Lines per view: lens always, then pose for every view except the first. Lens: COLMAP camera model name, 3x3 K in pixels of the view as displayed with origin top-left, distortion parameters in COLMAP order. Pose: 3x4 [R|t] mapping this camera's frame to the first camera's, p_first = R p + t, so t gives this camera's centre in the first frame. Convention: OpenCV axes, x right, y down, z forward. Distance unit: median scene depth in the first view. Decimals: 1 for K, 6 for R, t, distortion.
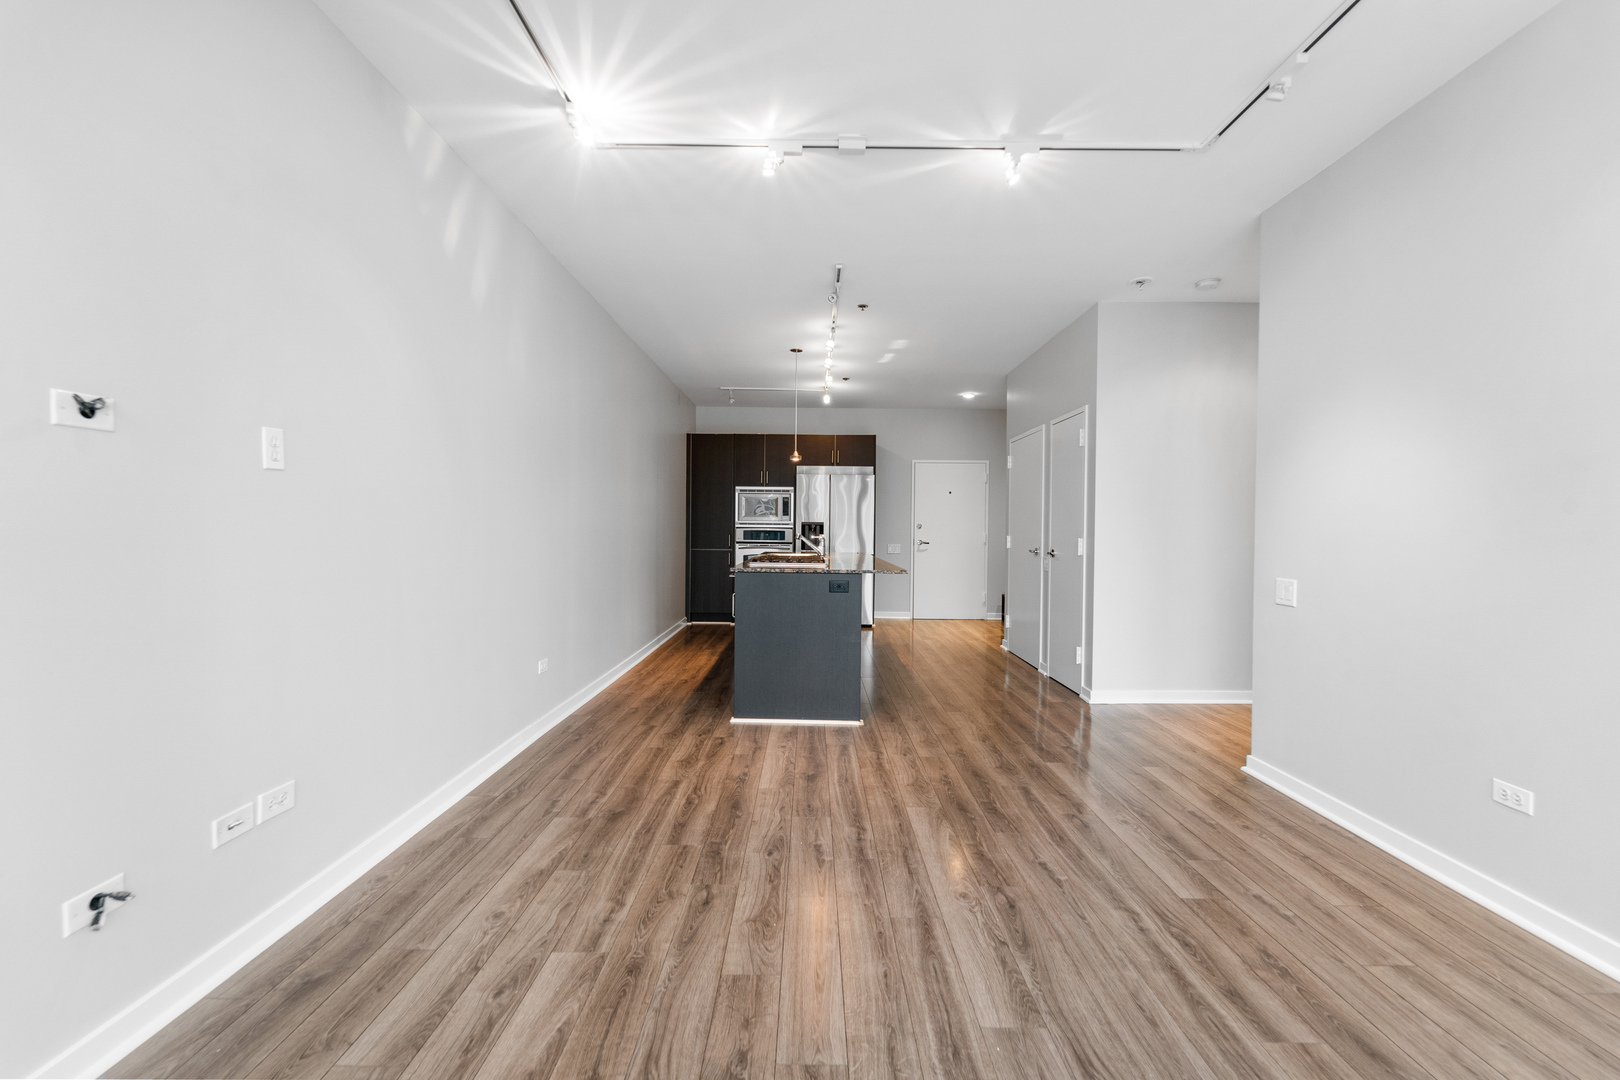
lens RADIAL K [[650.5, 0, 805.6], [0, 650.5, 536.7], [0, 0, 1]] dist [-0.003491, -0.000086]
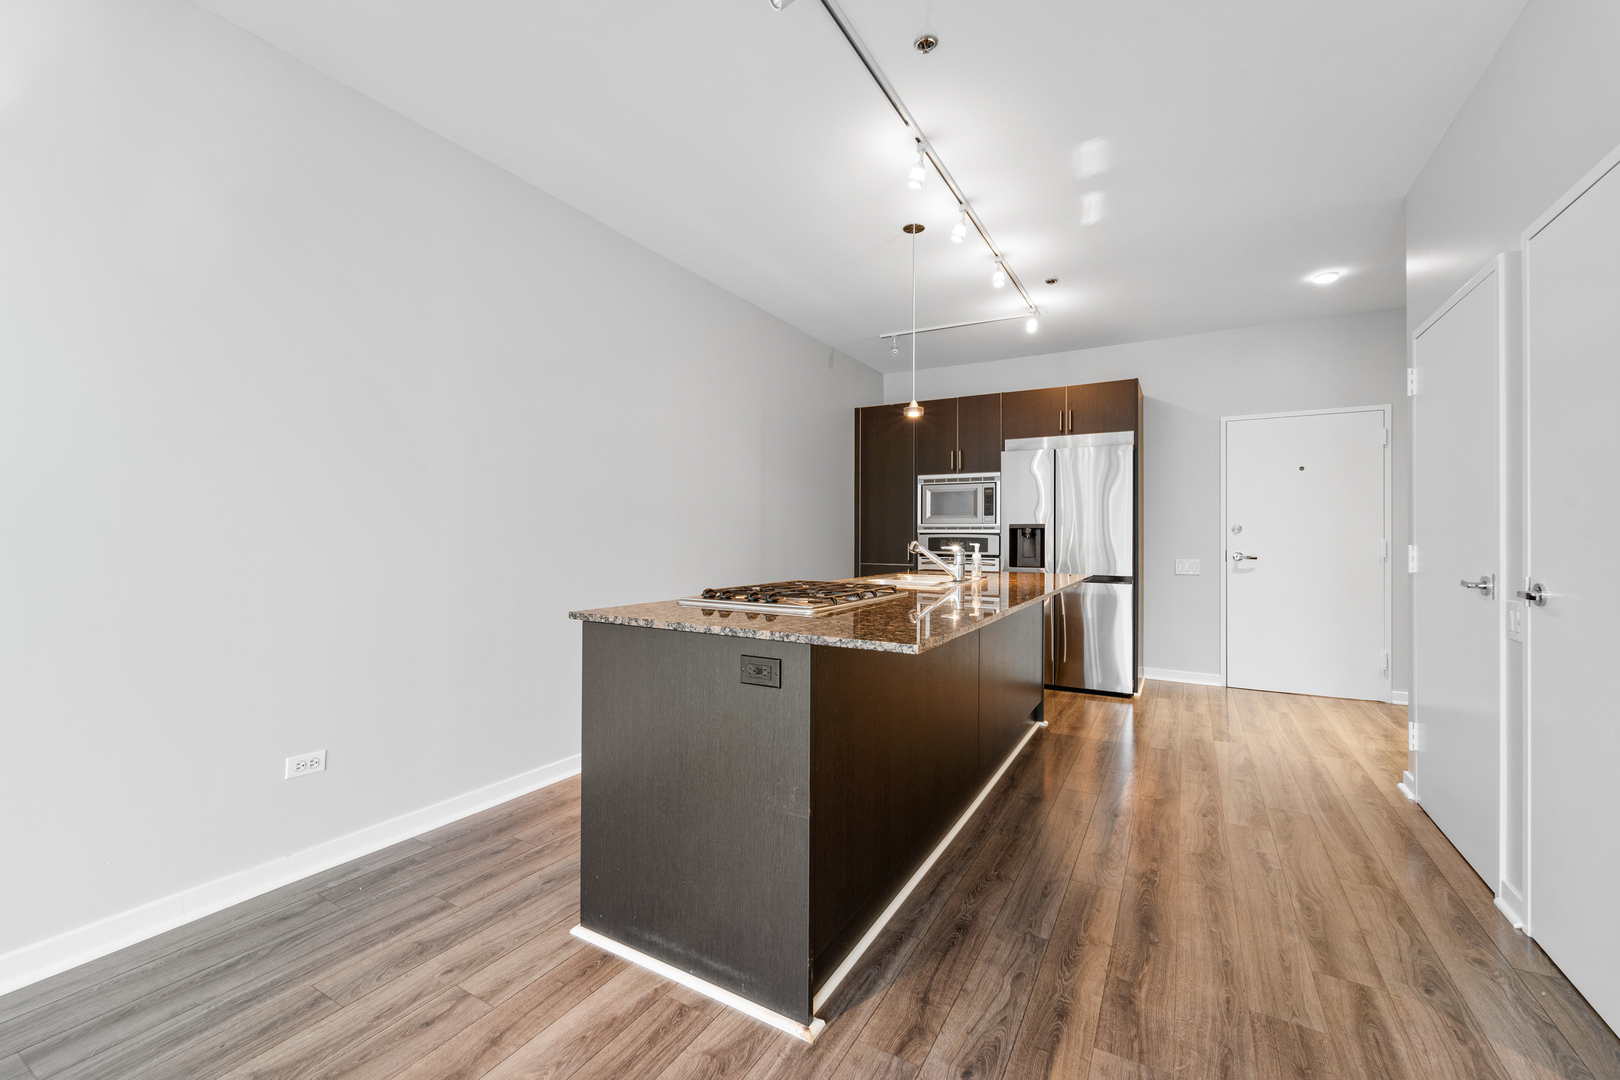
lens RADIAL K [[650.5, 0, 805.6], [0, 650.5, 536.7], [0, 0, 1]] dist [-0.003491, -0.000086]
pose [[0.870602, -0.006969, -0.491939, 0.135367], [0.000601, 0.999914, -0.013102, -0.001595], [0.491988, 0.011111, 0.870531, 0.325094]]
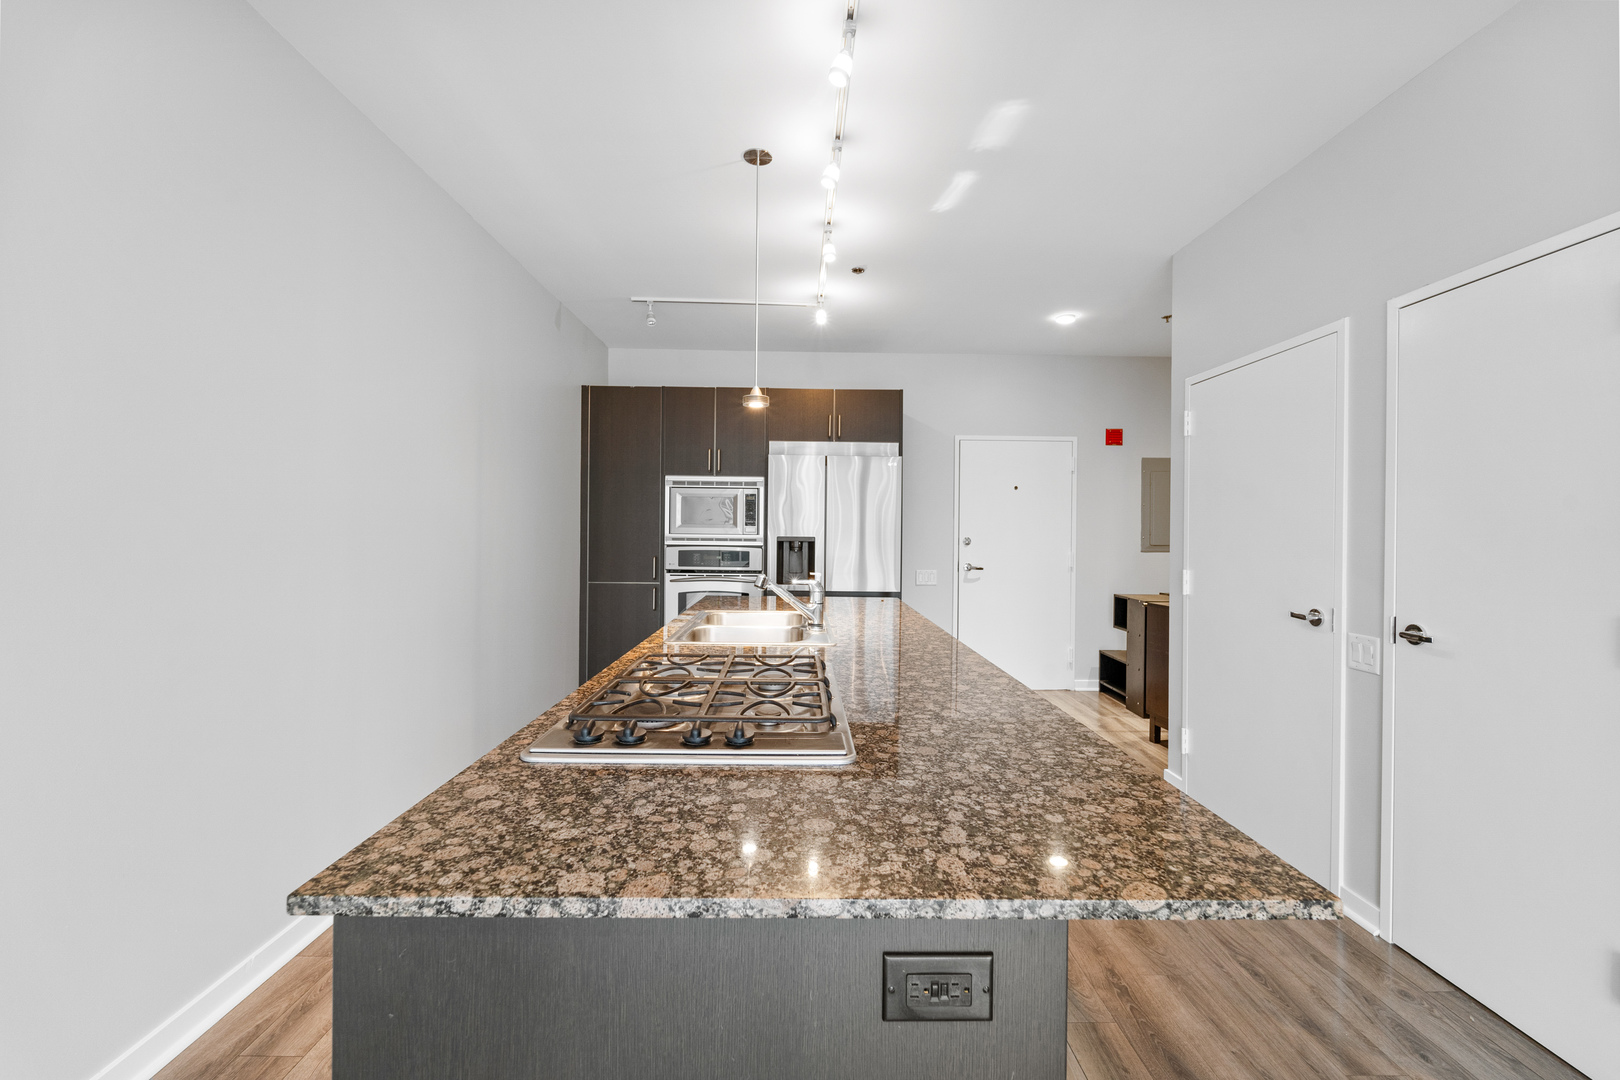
lens RADIAL K [[653.1, 0, 808.4], [0, 653.1, 533.3], [0, 0, 1]] dist [-0.000679, -0.000112]
pose [[0.999625, 0.000285, 0.027382, 0.005838], [-0.000118, 0.999981, -0.006088, -0.021655], [-0.027383, 0.006082, 0.999607, 0.406943]]
